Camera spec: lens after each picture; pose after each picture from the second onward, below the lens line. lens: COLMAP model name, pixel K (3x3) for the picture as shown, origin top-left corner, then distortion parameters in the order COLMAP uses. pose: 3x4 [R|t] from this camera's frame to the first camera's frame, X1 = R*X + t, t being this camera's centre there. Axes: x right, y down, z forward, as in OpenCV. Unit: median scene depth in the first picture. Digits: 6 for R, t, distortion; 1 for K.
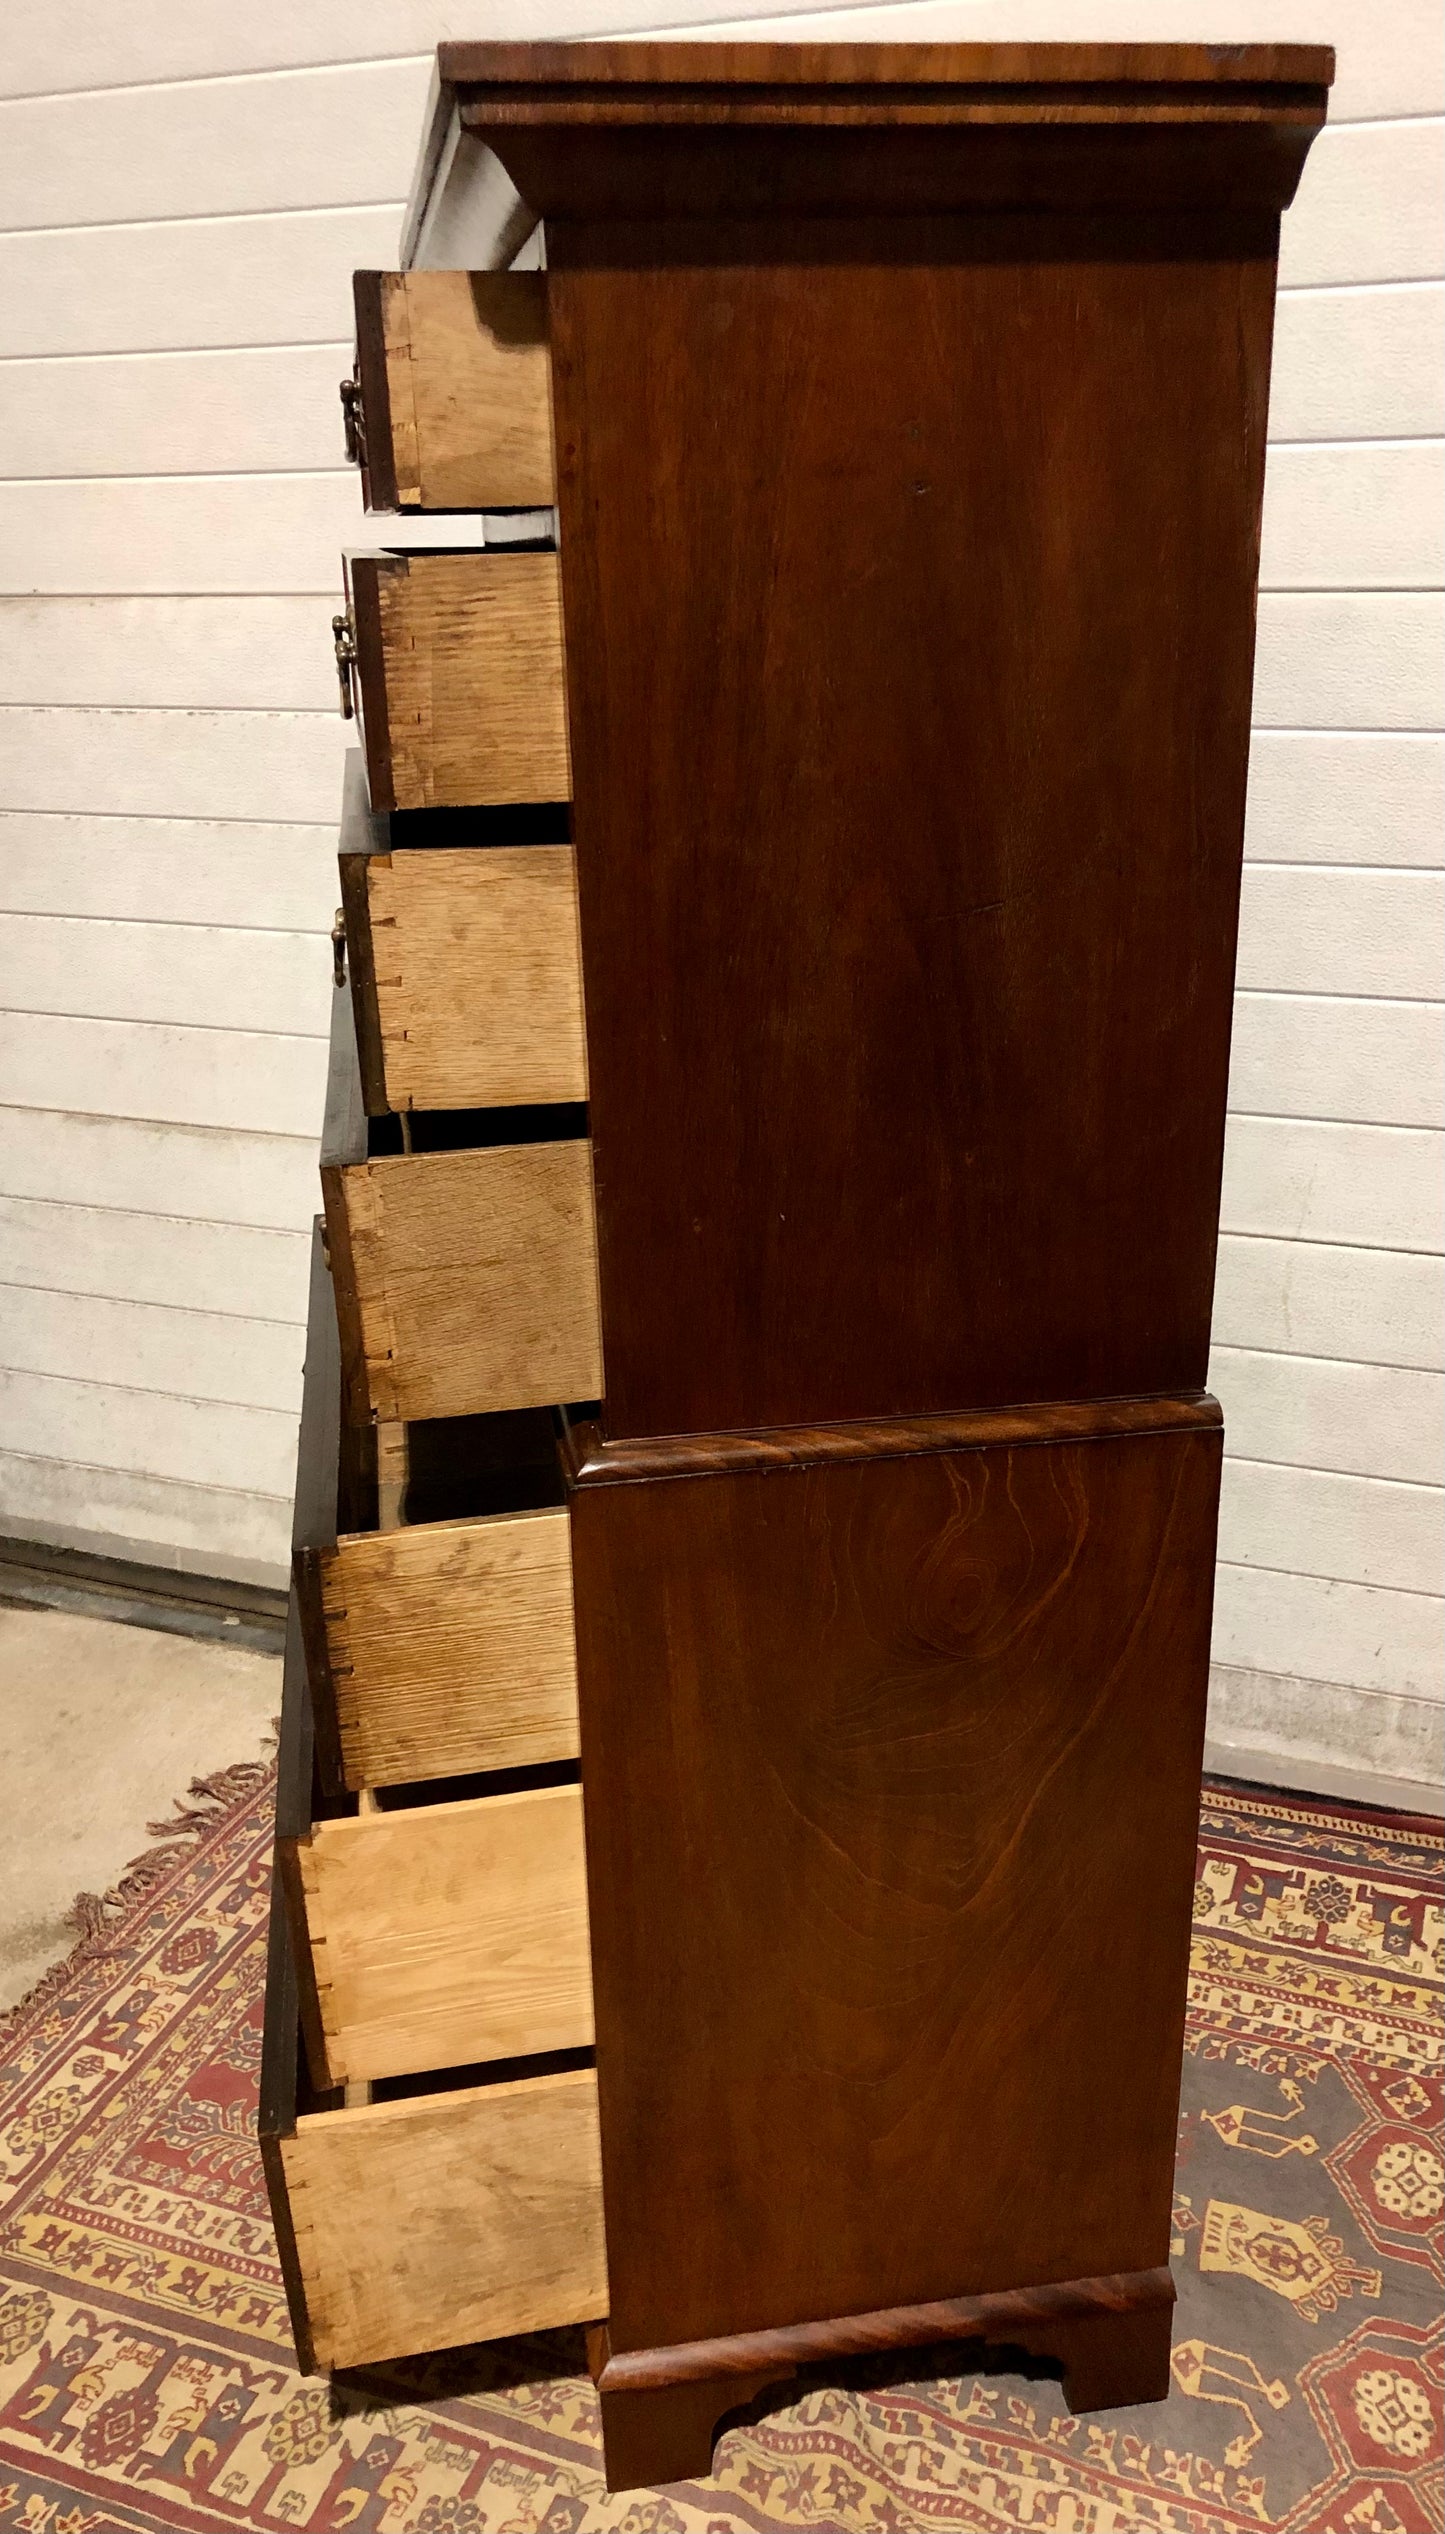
lens RADIAL K [[2011.1, 0, 722.7], [0, 2011.1, 1222.6], [0, 0, 1]] dist [0.007486, 0.017369]
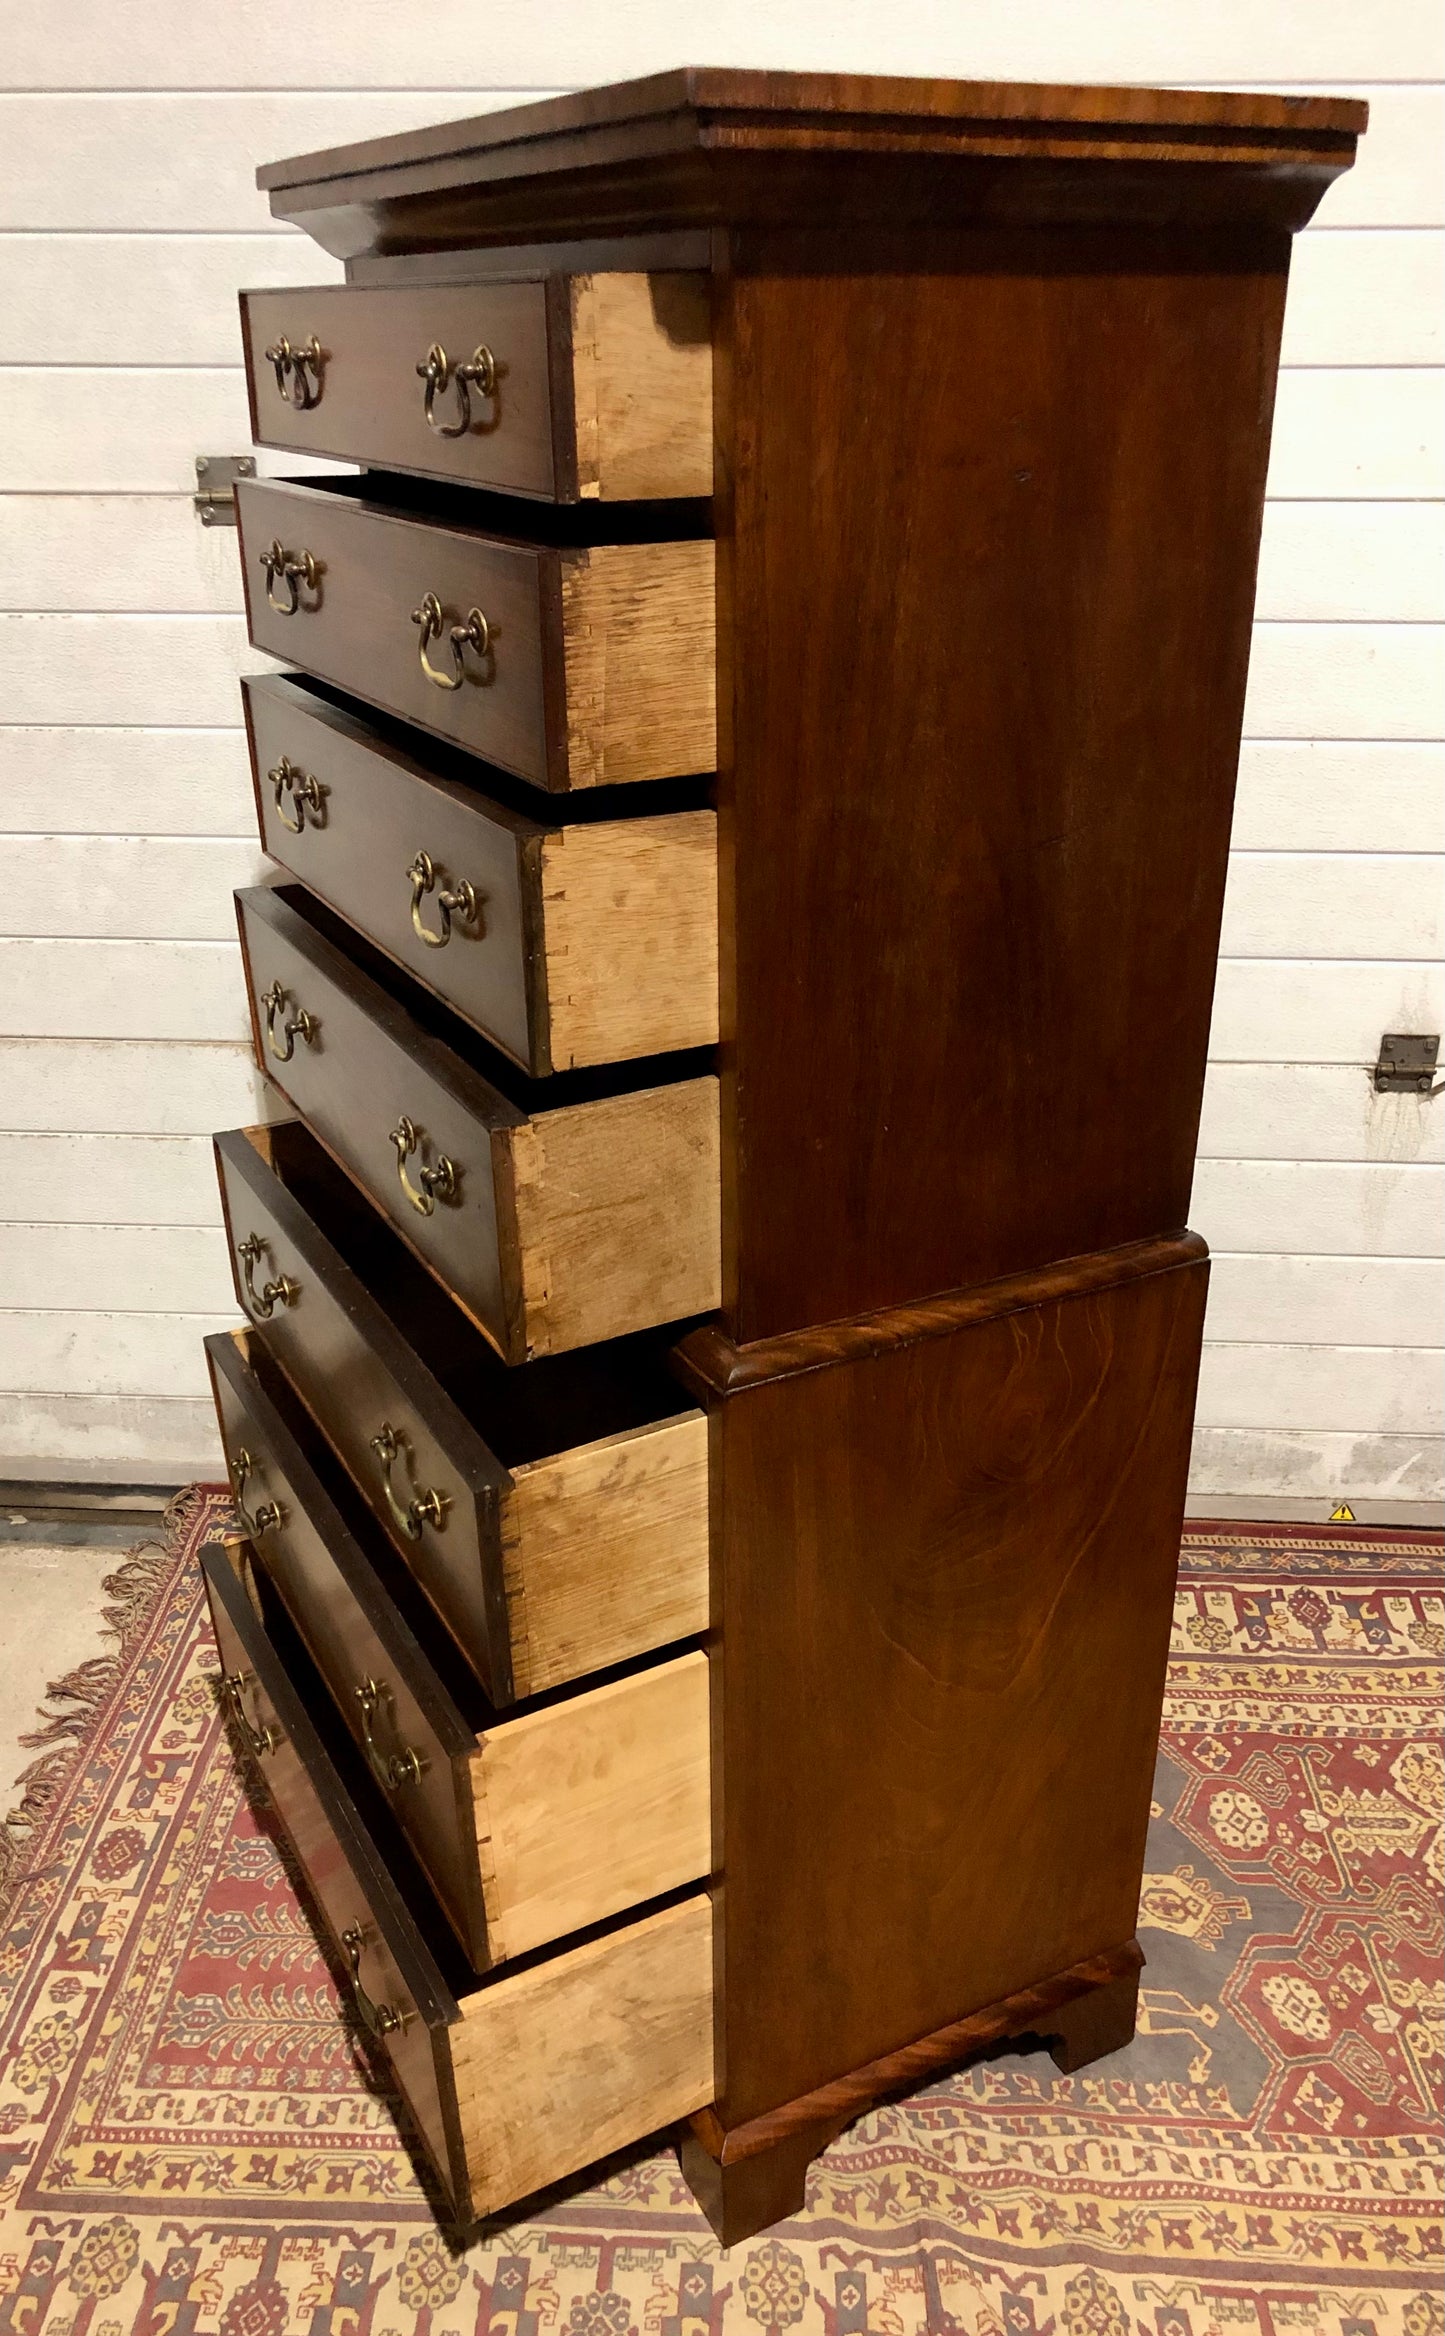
lens RADIAL K [[1853.8, 0, 726.2], [0, 1853.8, 1118.6], [0, 0, 1]] dist [0.001895, 0.034658]
pose [[0.950424, -0.103625, 0.293181, -0.294727], [0.084207, 0.993380, 0.078130, -0.079655], [-0.299337, -0.049569, 0.952859, 0.040106]]
